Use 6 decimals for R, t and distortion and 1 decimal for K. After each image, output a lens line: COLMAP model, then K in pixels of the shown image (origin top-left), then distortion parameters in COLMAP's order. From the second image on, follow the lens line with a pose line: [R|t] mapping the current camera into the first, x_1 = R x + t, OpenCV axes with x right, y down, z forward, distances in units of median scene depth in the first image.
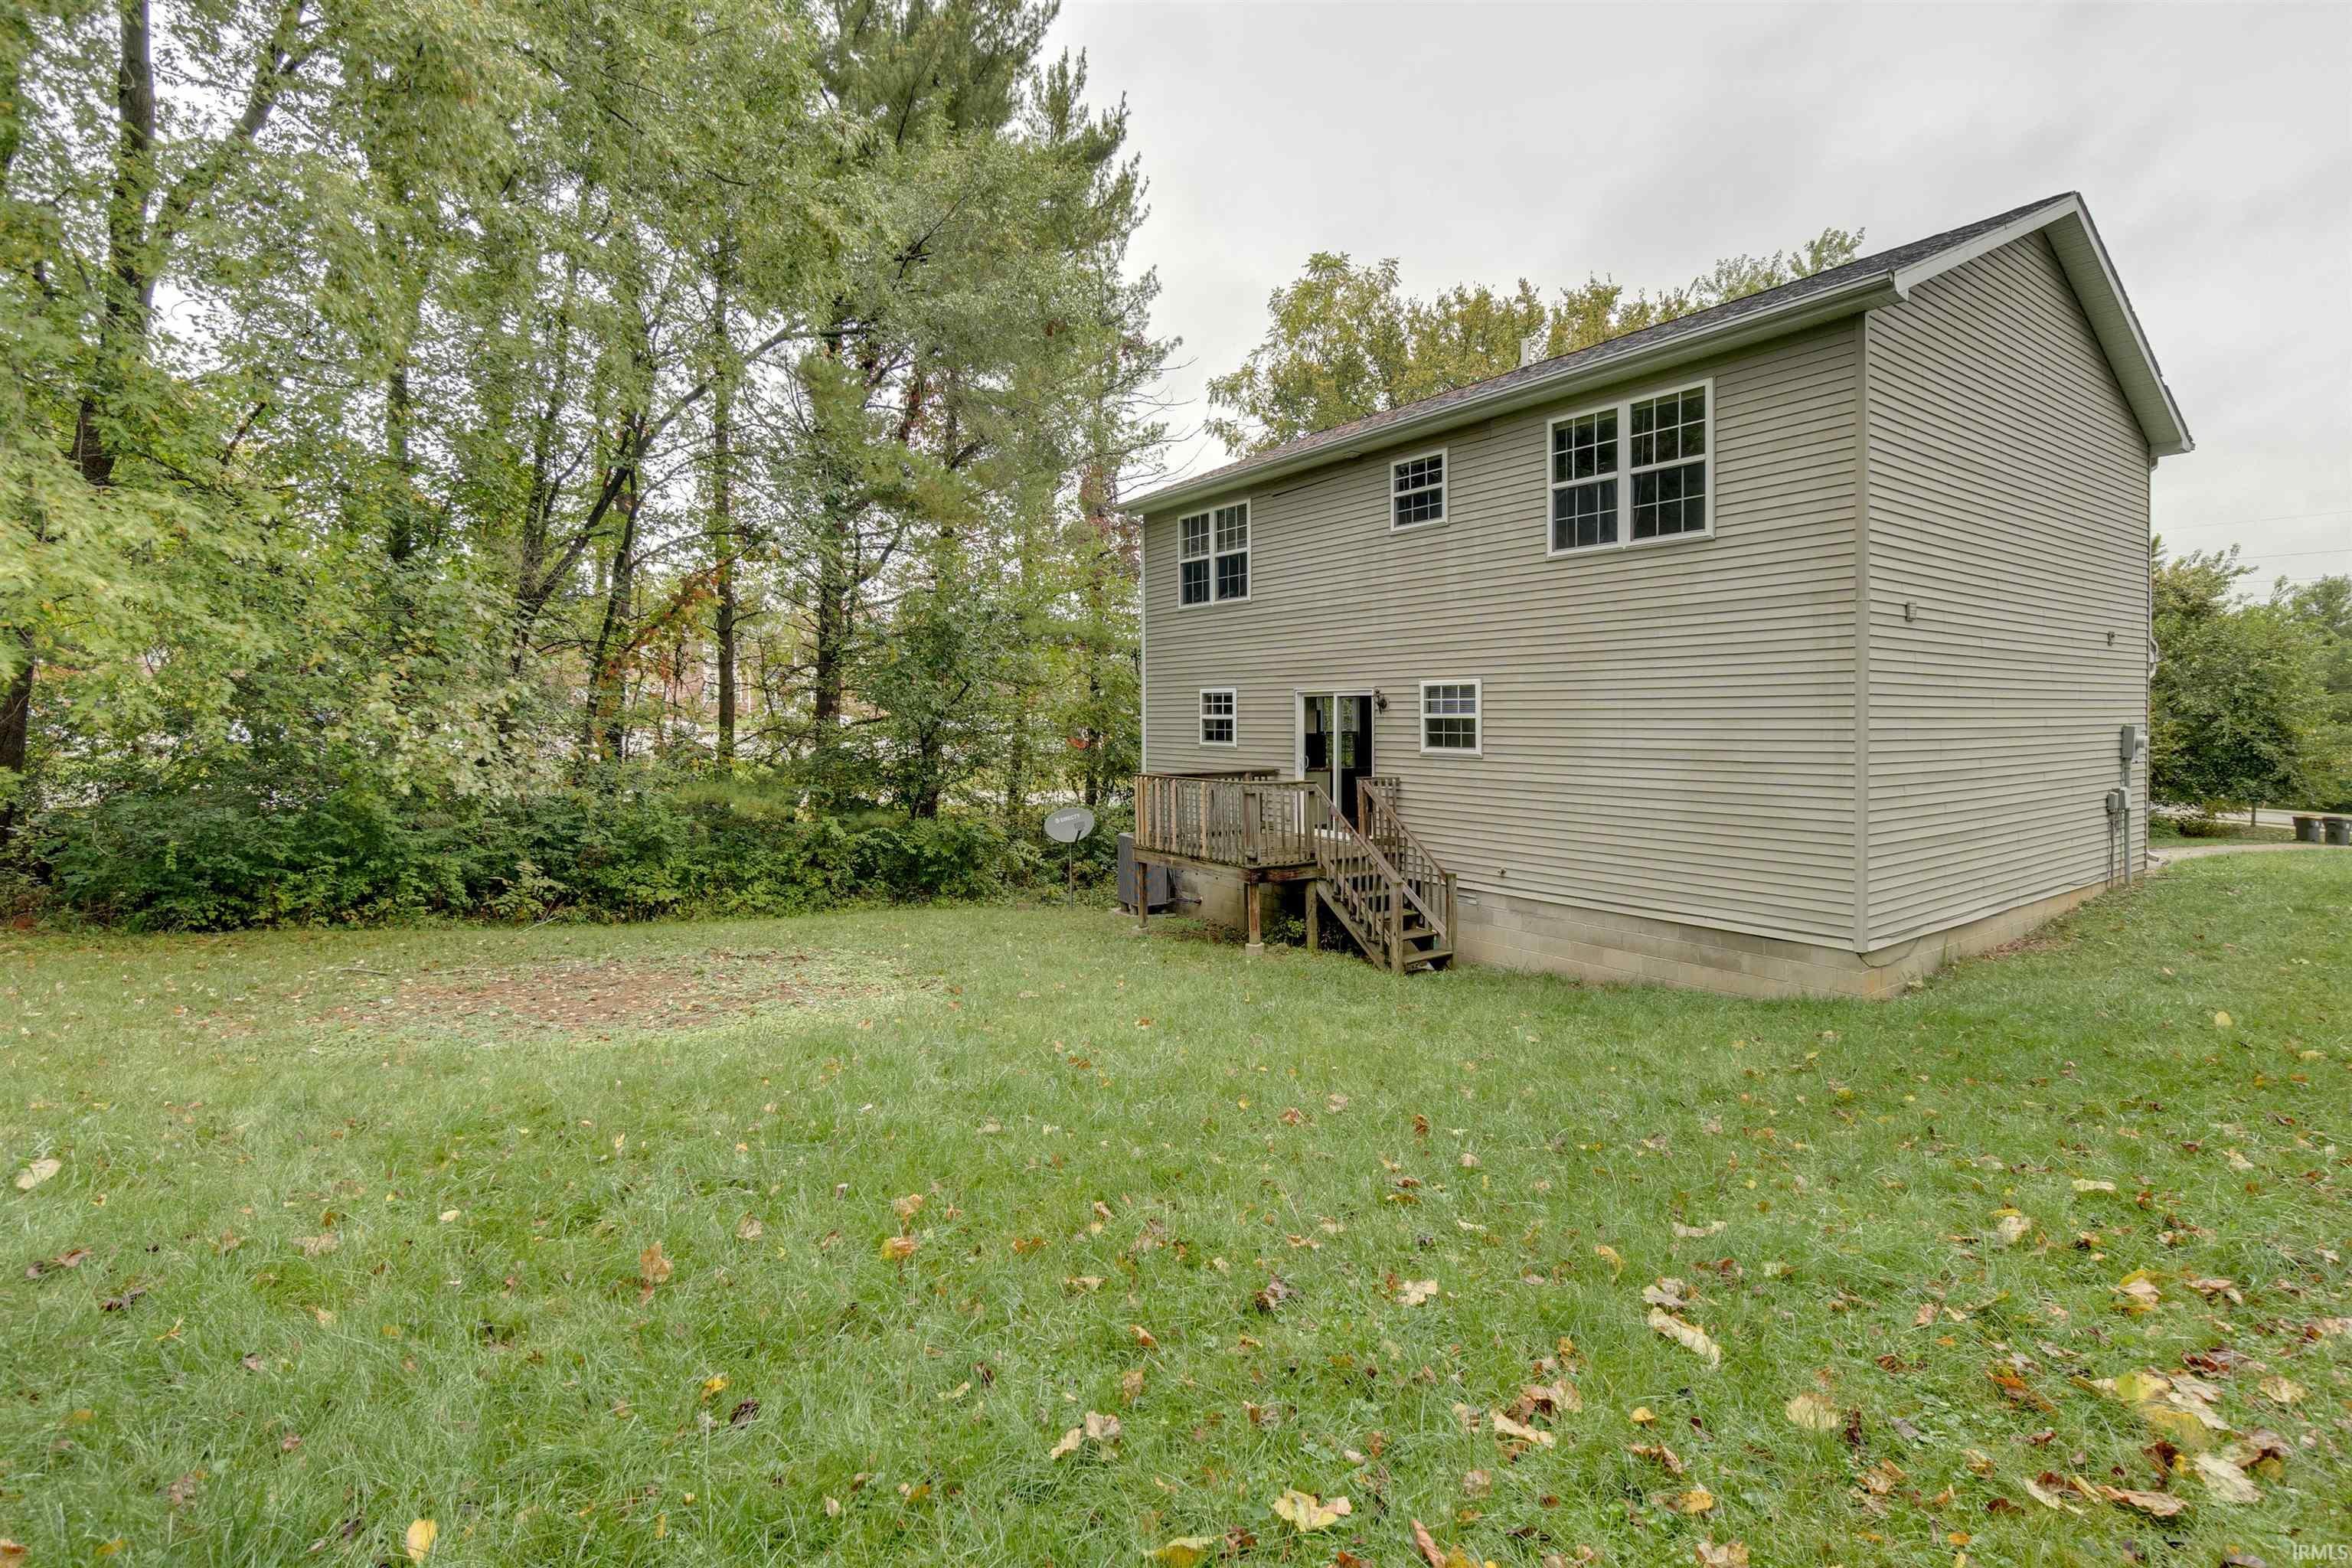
lens RADIAL K [[1057.6, 0, 1120.8], [0, 1057.6, 750.6], [0, 0, 1]] dist [-0.002926, -0.000123]
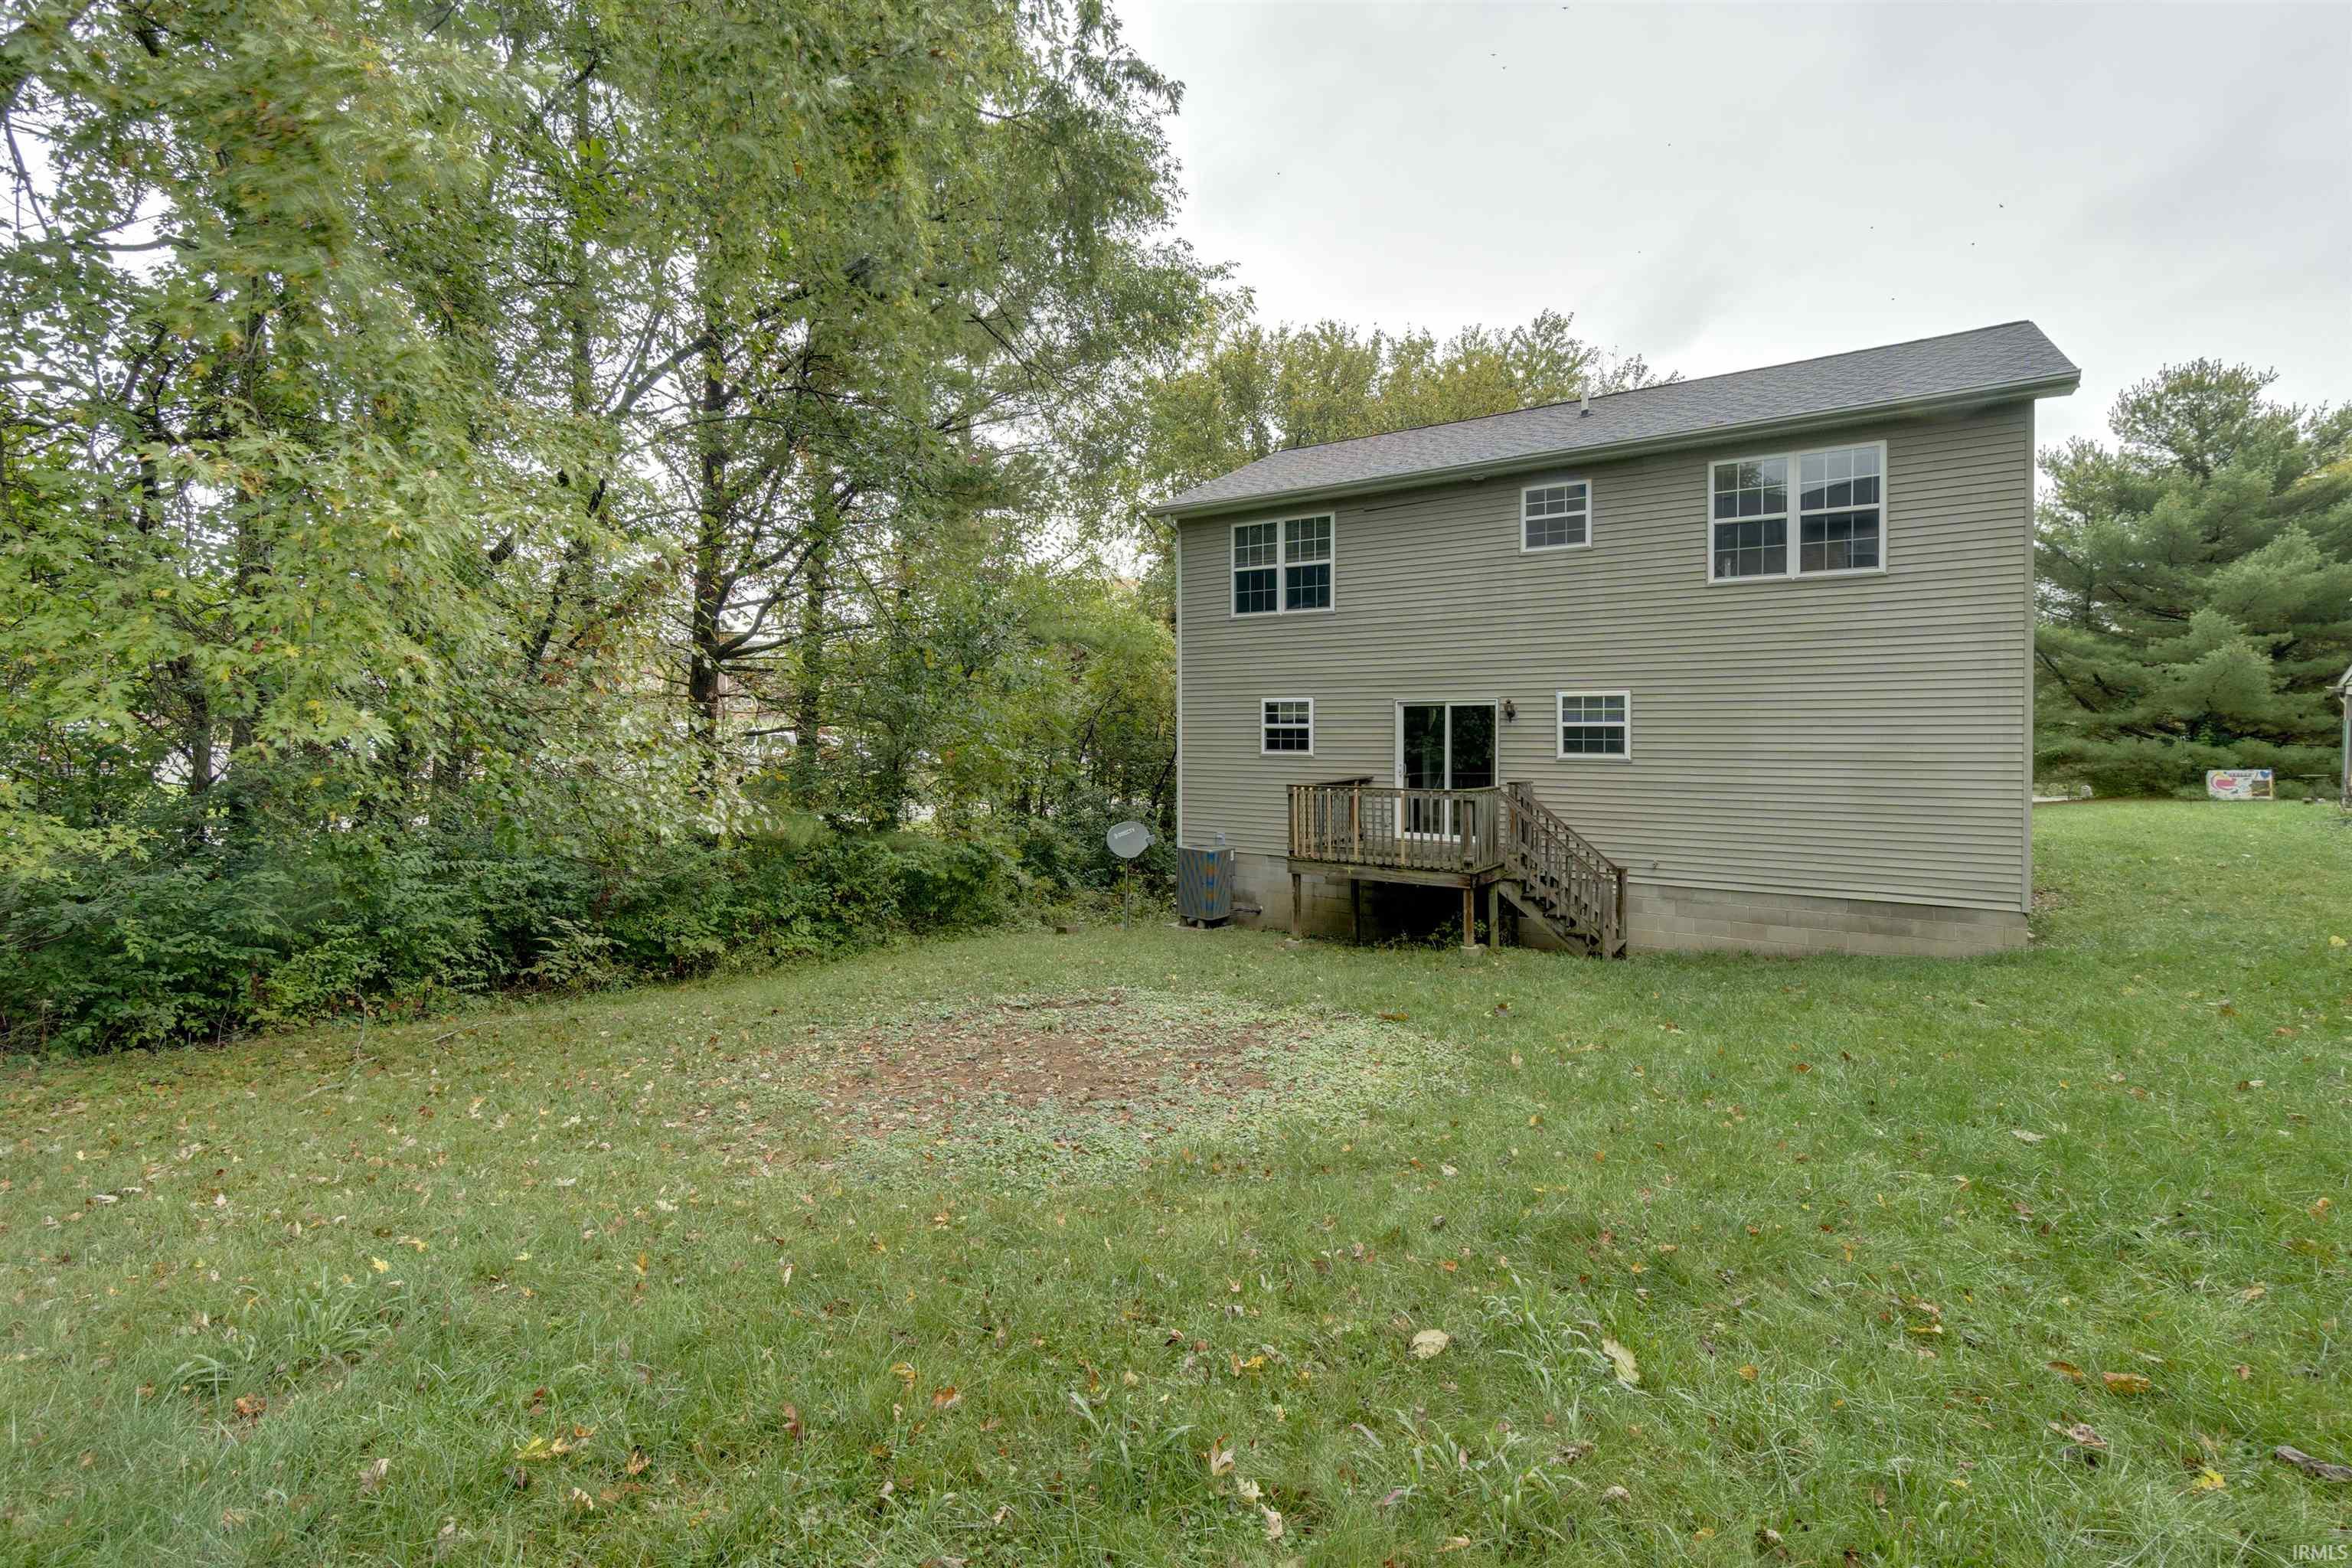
lens RADIAL K [[1057.6, 0, 1172.8], [0, 1057.6, 762.3], [0, 0, 1]] dist [-0.002926, -0.000123]
pose [[0.937260, -0.016969, 0.348219, -0.454223], [0.015873, 0.999856, 0.006000, -0.006679], [-0.348270, -0.000096, 0.937394, 0.119816]]
